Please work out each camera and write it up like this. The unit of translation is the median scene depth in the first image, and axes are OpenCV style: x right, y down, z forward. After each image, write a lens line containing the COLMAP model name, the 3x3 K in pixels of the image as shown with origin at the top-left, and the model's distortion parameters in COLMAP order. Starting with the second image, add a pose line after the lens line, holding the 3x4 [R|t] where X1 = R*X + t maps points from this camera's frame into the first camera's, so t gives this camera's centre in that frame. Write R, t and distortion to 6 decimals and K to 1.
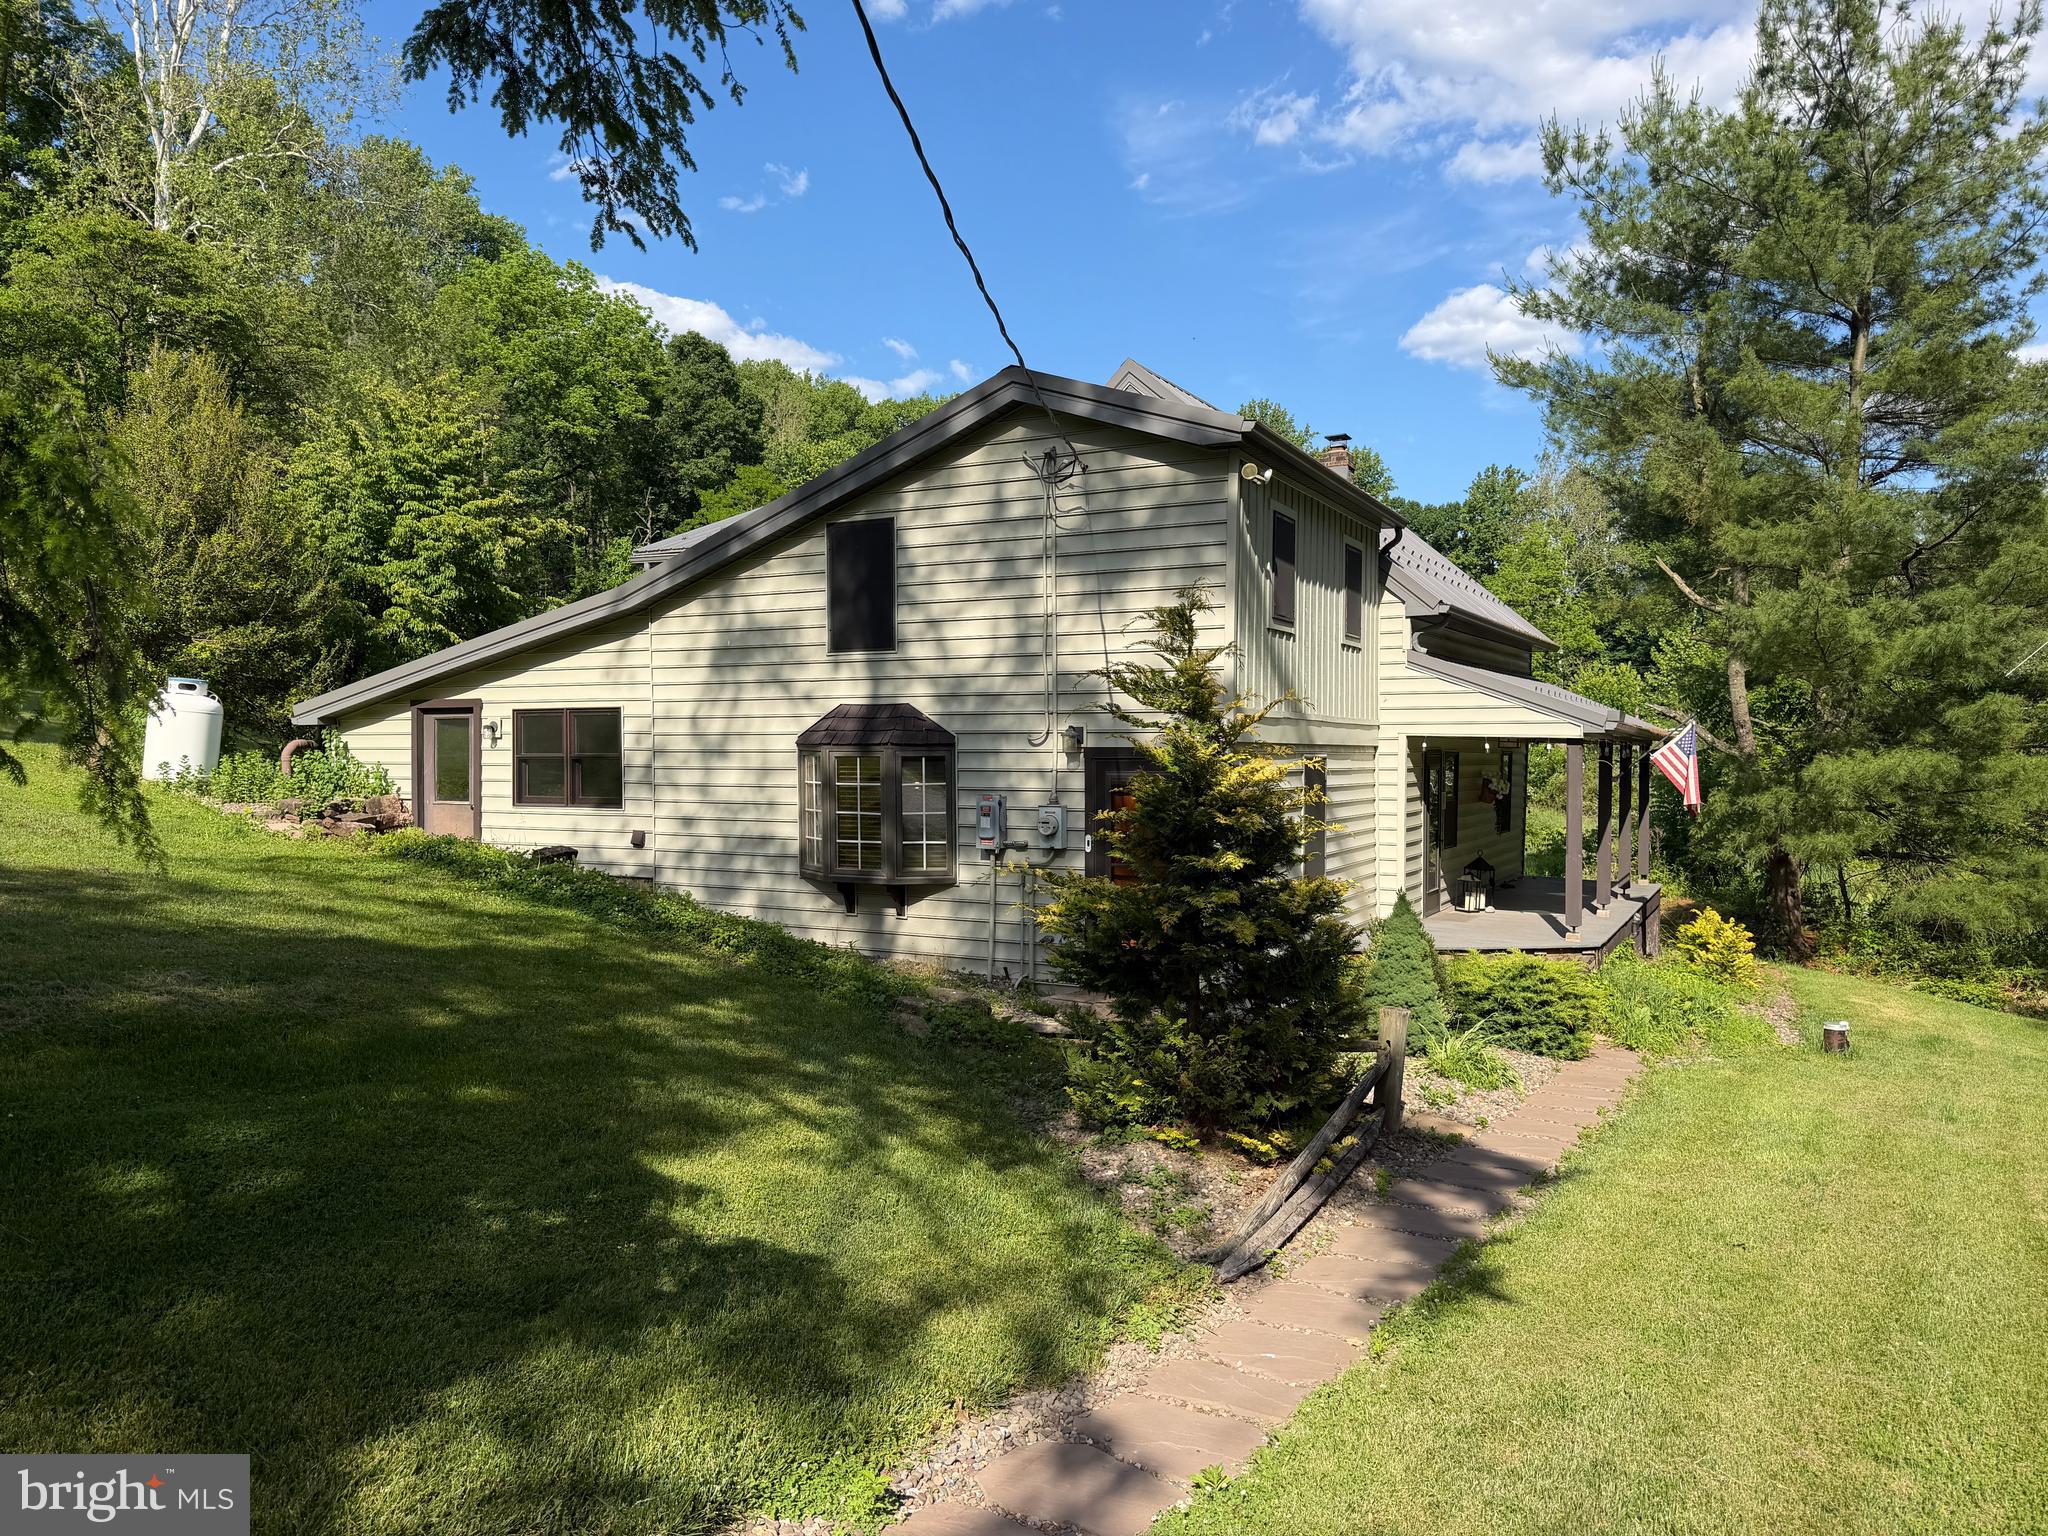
lens RADIAL K [[1304.3, 0, 1024.0], [0, 1304.3, 768.0], [0, 0, 1]] dist [0.085931, -0.000181]
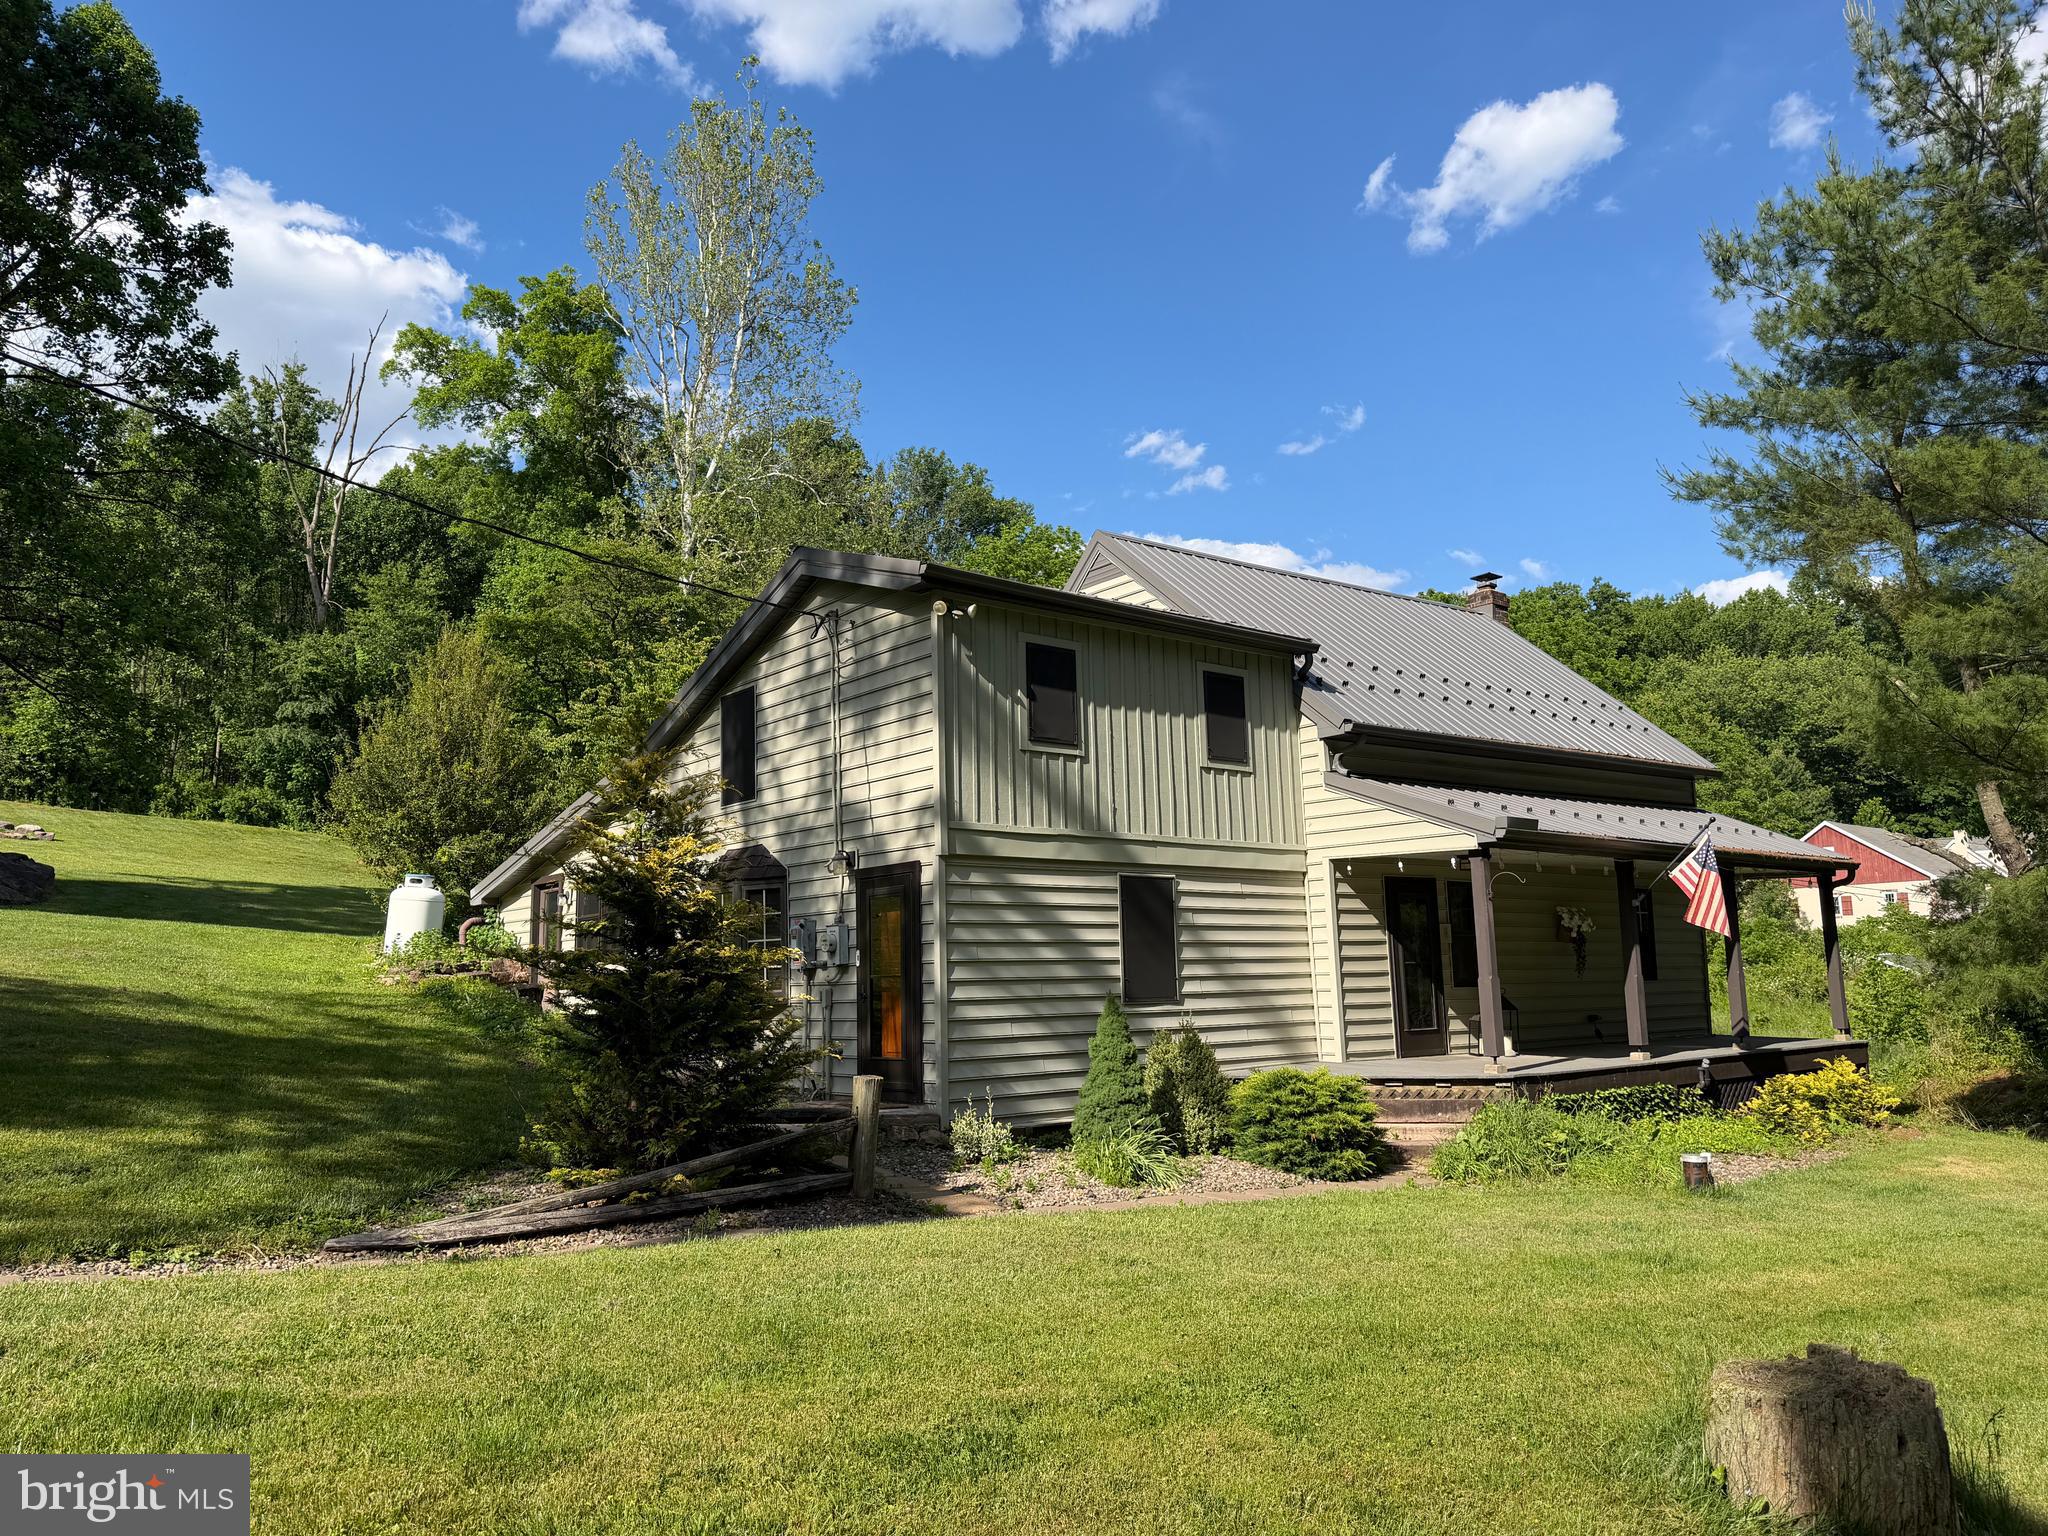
lens RADIAL K [[1304.3, 0, 1024.0], [0, 1304.3, 768.0], [0, 0, 1]] dist [0.085931, -0.000181]
pose [[0.935467, -0.079326, -0.344397, 0.535835], [0.023401, 0.986249, -0.163602, 0.079105], [0.352639, 0.144984, 0.924460, 0.022651]]
